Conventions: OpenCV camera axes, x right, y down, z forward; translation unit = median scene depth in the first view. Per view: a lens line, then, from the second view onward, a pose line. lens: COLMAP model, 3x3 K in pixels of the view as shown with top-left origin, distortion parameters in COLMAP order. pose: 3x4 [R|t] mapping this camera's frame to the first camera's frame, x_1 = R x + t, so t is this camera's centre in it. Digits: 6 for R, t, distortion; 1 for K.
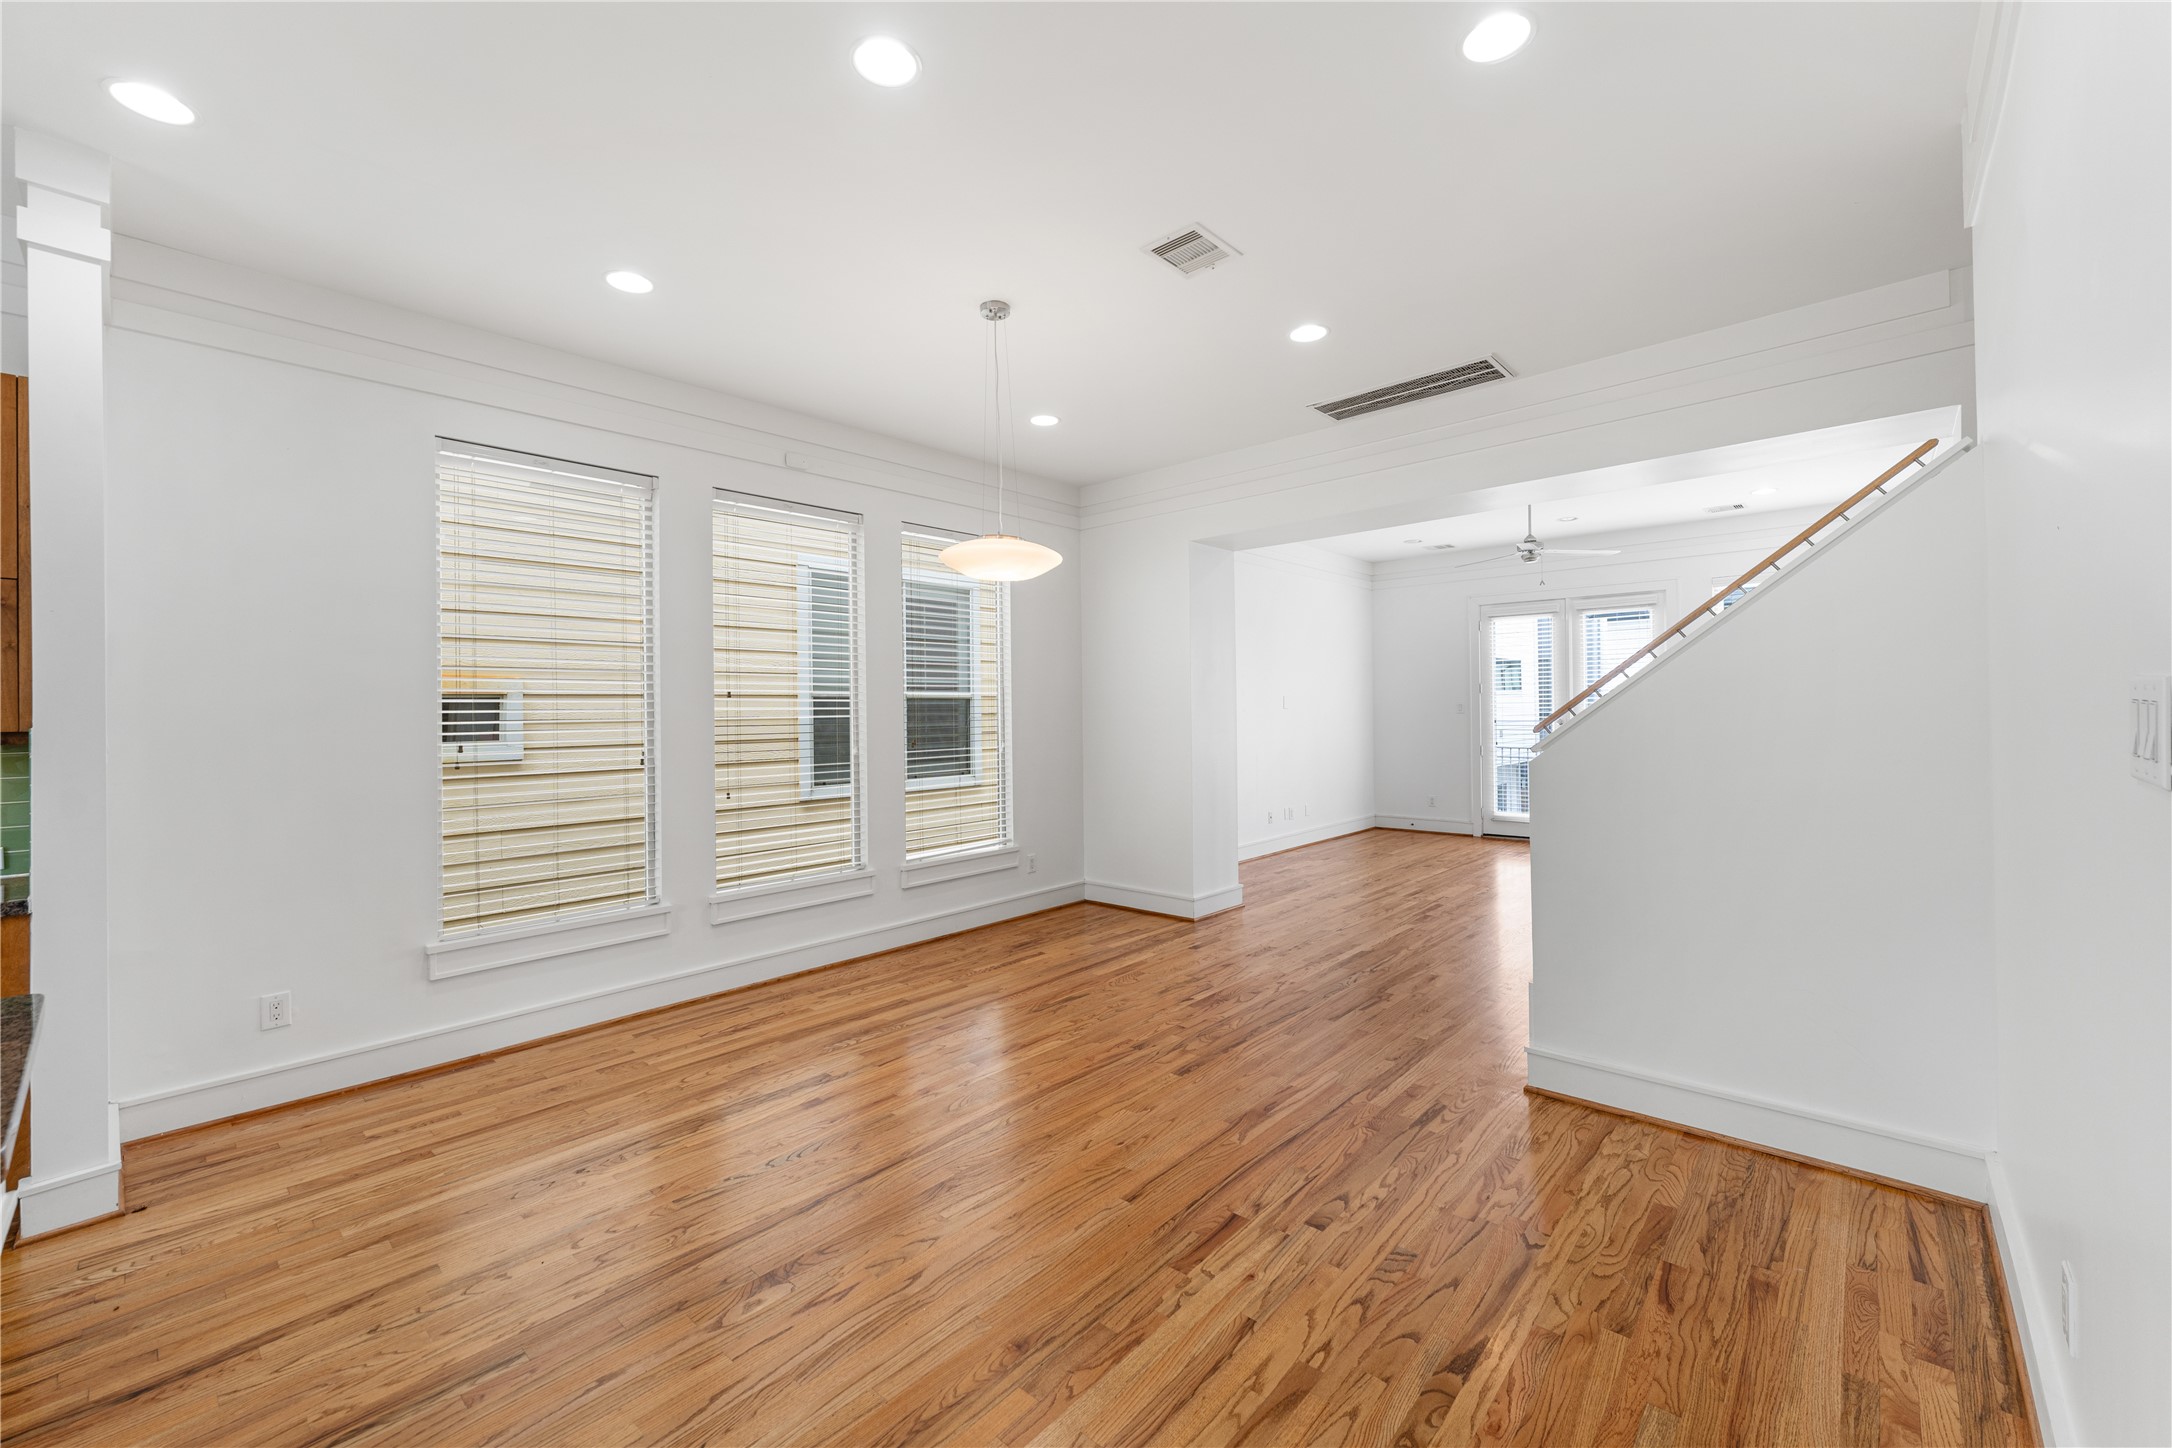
lens RADIAL K [[874.4, 0, 1089.5], [0, 874.4, 697.4], [0, 0, 1]] dist [-0.002857, -0.000358]
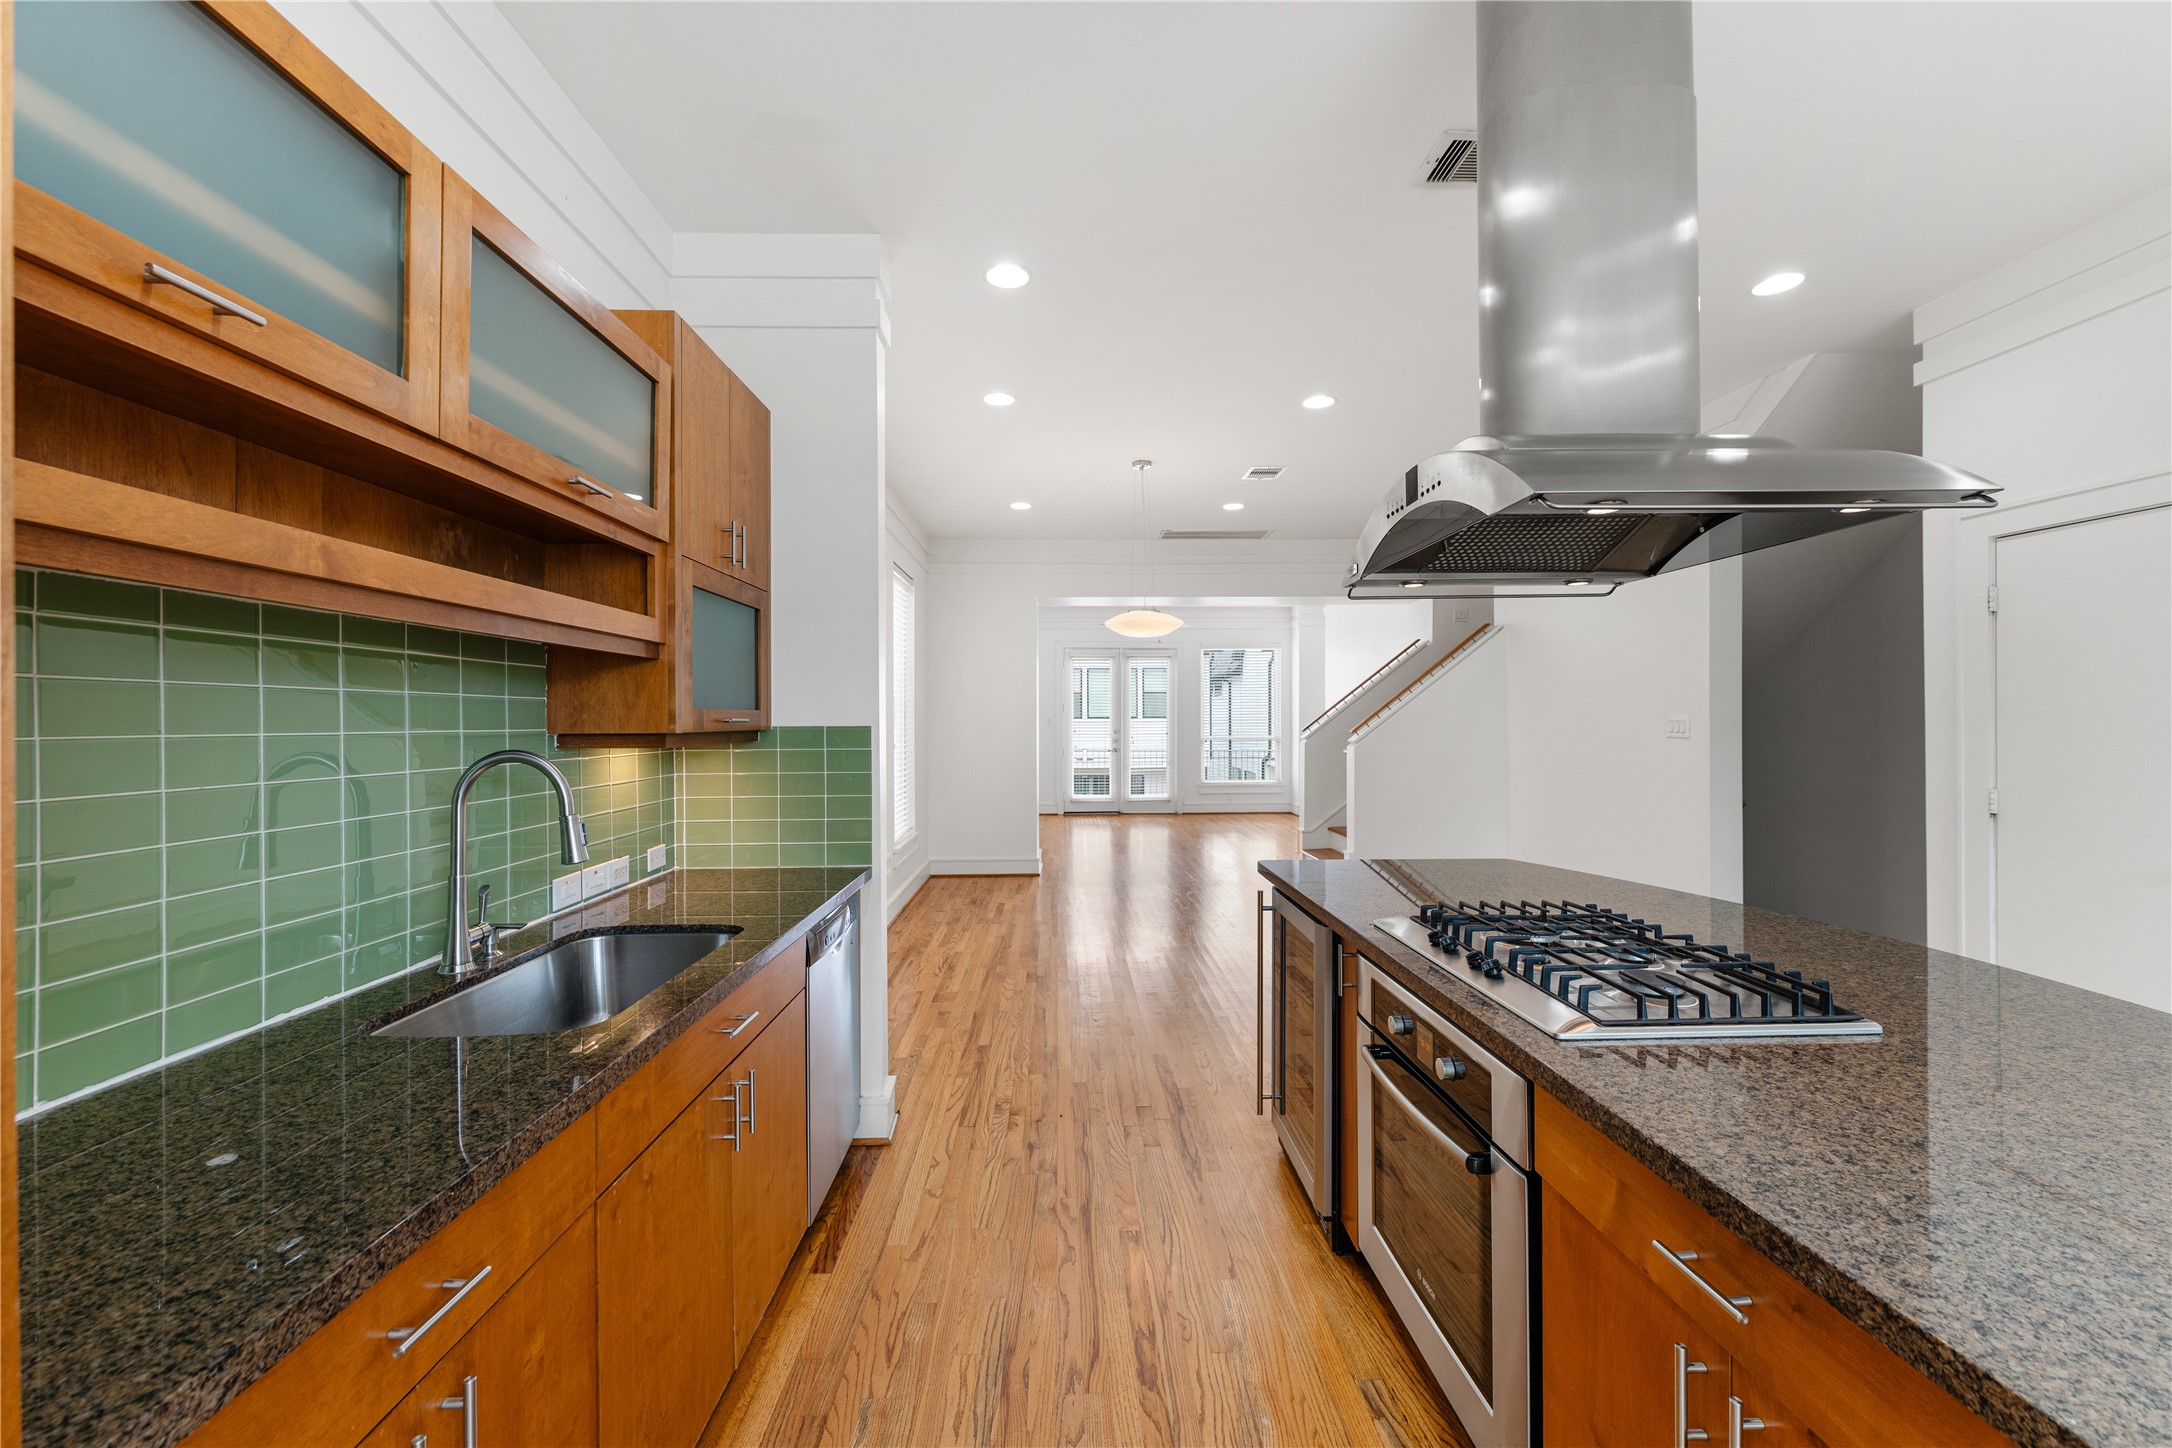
lens RADIAL K [[866.5, 0, 1090.3], [0, 866.5, 719.3], [0, 0, 1]] dist [-0.000227, -0.000112]
pose [[0.721918, 0.010314, 0.691902, -1.206310], [-0.016777, 0.999856, 0.002600, 0.011014], [-0.691775, -0.013485, 0.721987, -0.052289]]
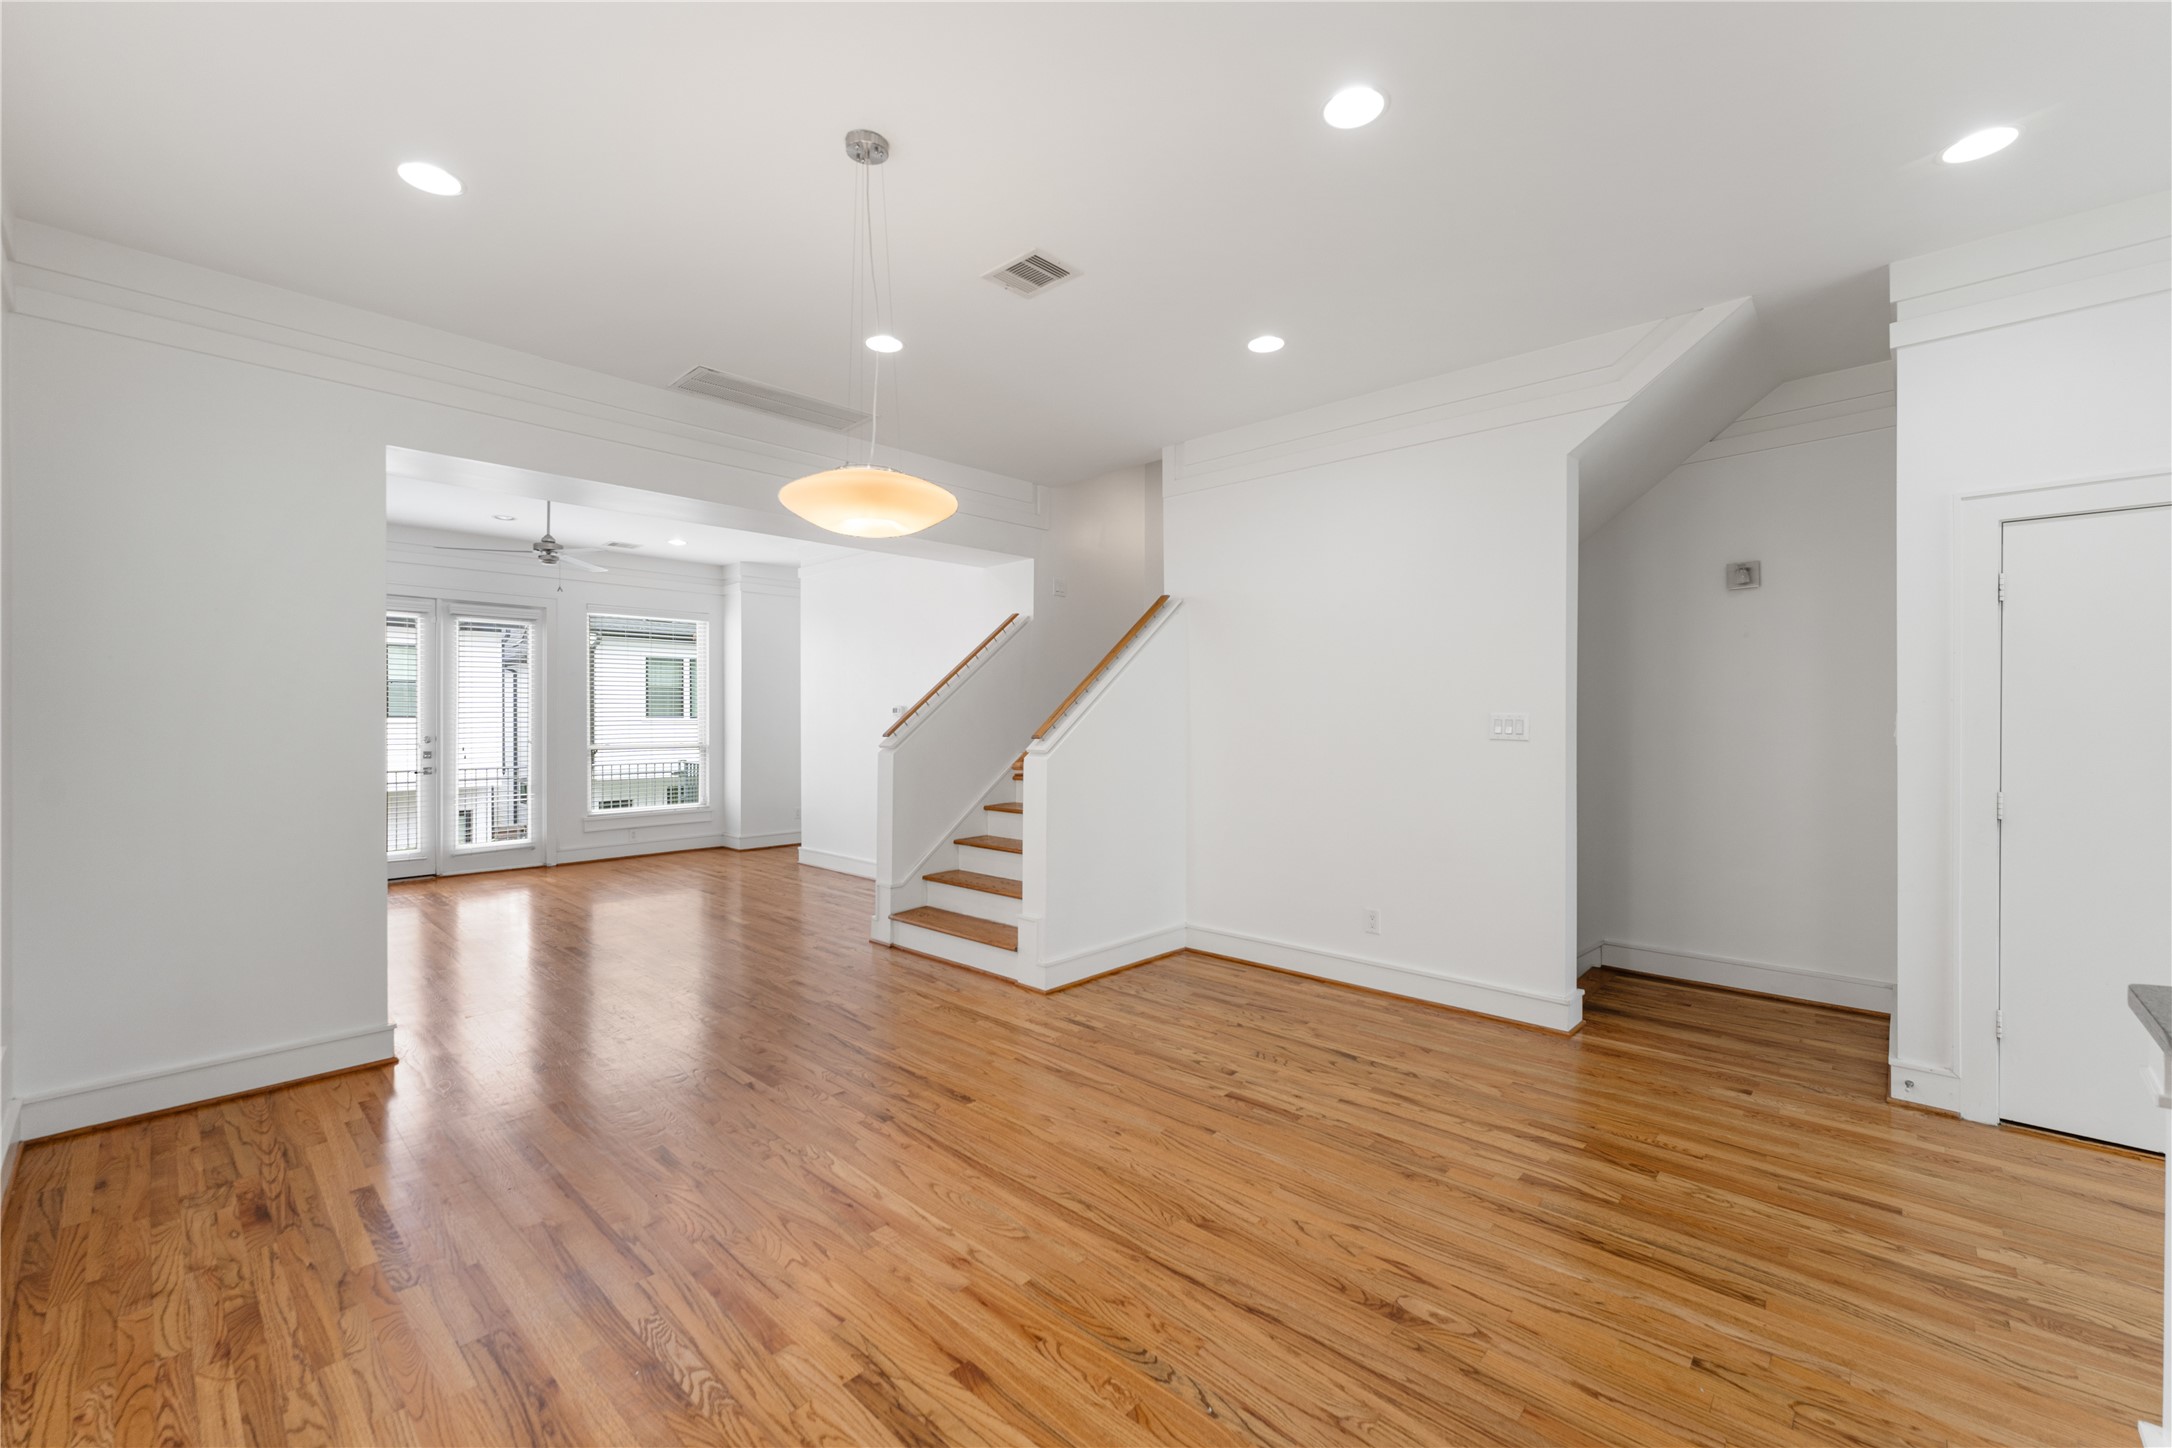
lens RADIAL K [[882.7, 0, 1086.0], [0, 882.7, 724.0], [0, 0, 1]] dist [-0.002518, -0.000065]
pose [[0.020442, 0.005700, 0.999775, -0.787235], [-0.012924, 0.999902, -0.005436, 0.020247], [-0.999707, -0.012810, 0.020514, 0.784097]]
